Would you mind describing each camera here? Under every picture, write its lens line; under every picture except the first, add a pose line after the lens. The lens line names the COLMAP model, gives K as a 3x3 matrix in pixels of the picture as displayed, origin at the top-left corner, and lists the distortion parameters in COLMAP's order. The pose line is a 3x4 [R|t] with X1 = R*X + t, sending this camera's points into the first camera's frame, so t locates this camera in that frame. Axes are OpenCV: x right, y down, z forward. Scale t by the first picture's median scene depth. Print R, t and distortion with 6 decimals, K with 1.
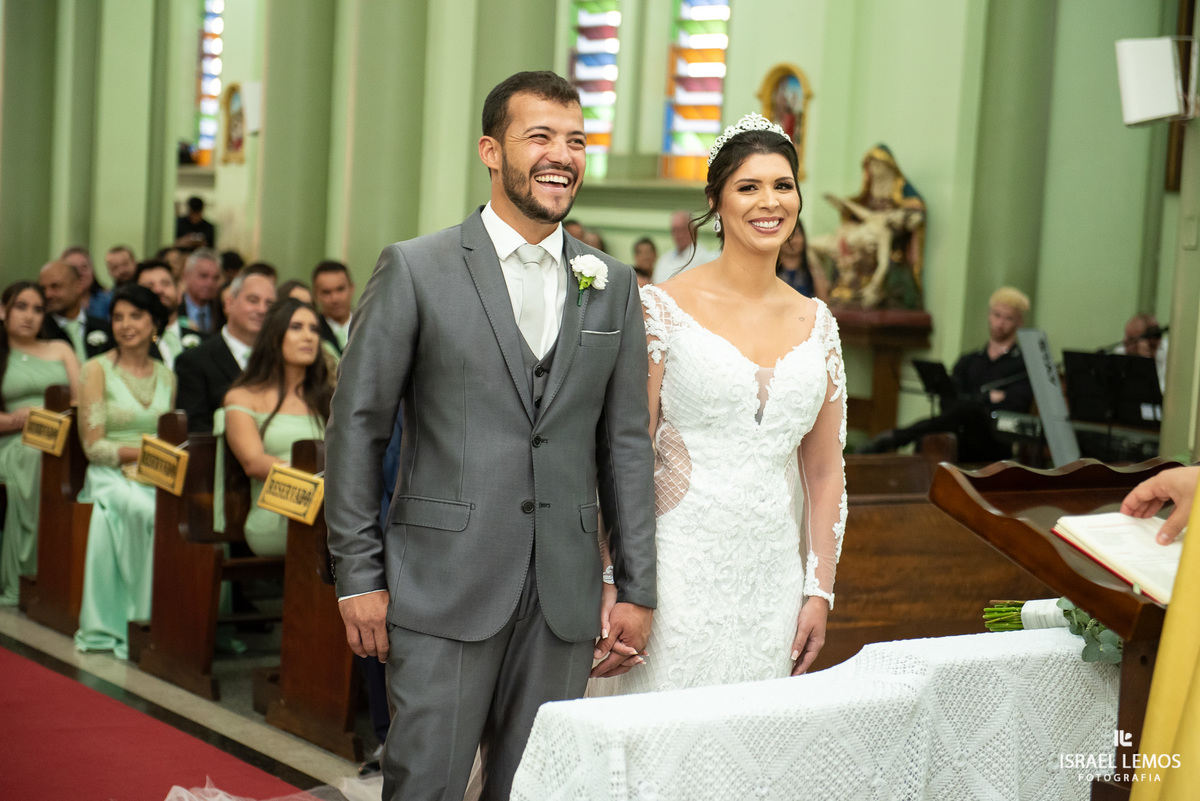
lens RADIAL K [[2311.8, 0, 600.0], [0, 2311.8, 400.5], [0, 0, 1]] dist [0.227834, -0.110605]
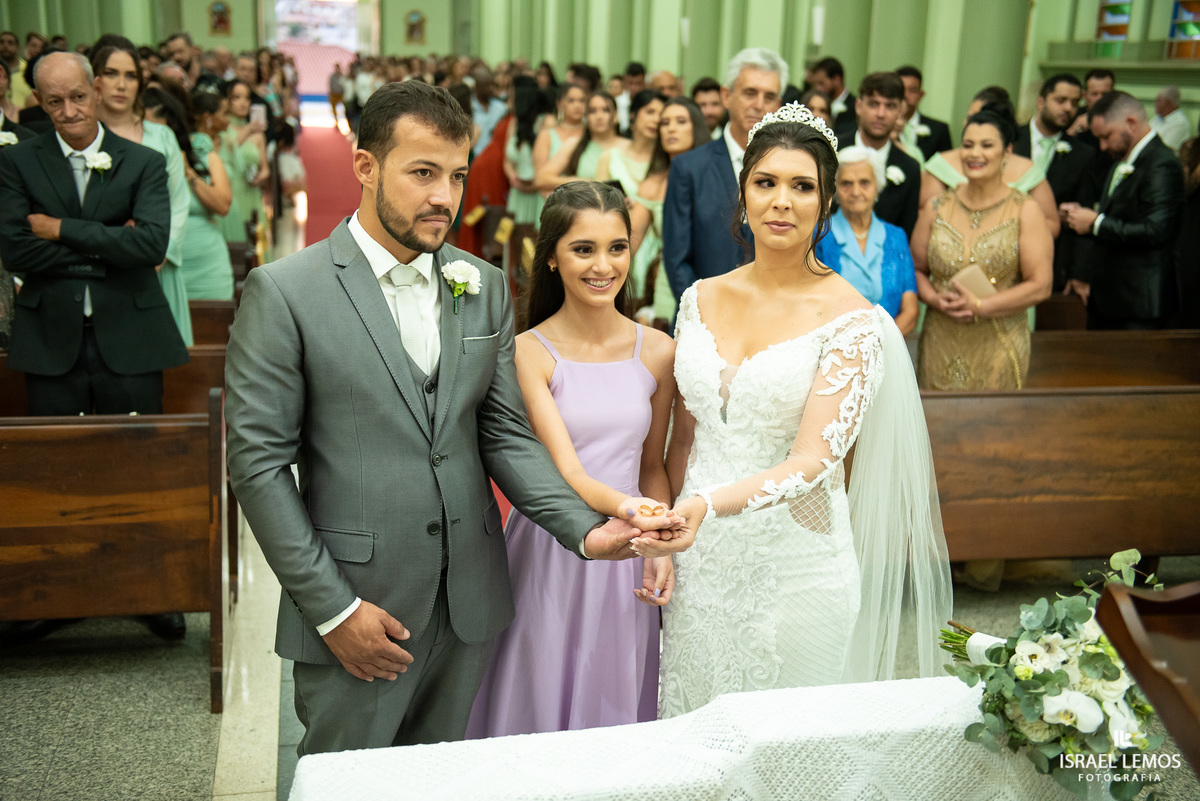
lens RADIAL K [[1403.6, 0, 600.0], [0, 1403.6, 400.5], [0, 0, 1]] dist [0.125389, -0.007314]
pose [[0.917651, 0.067989, -0.391528, 0.154037], [-0.010607, 0.989095, 0.146896, -0.053414], [0.397246, -0.130646, 0.908365, 0.248294]]
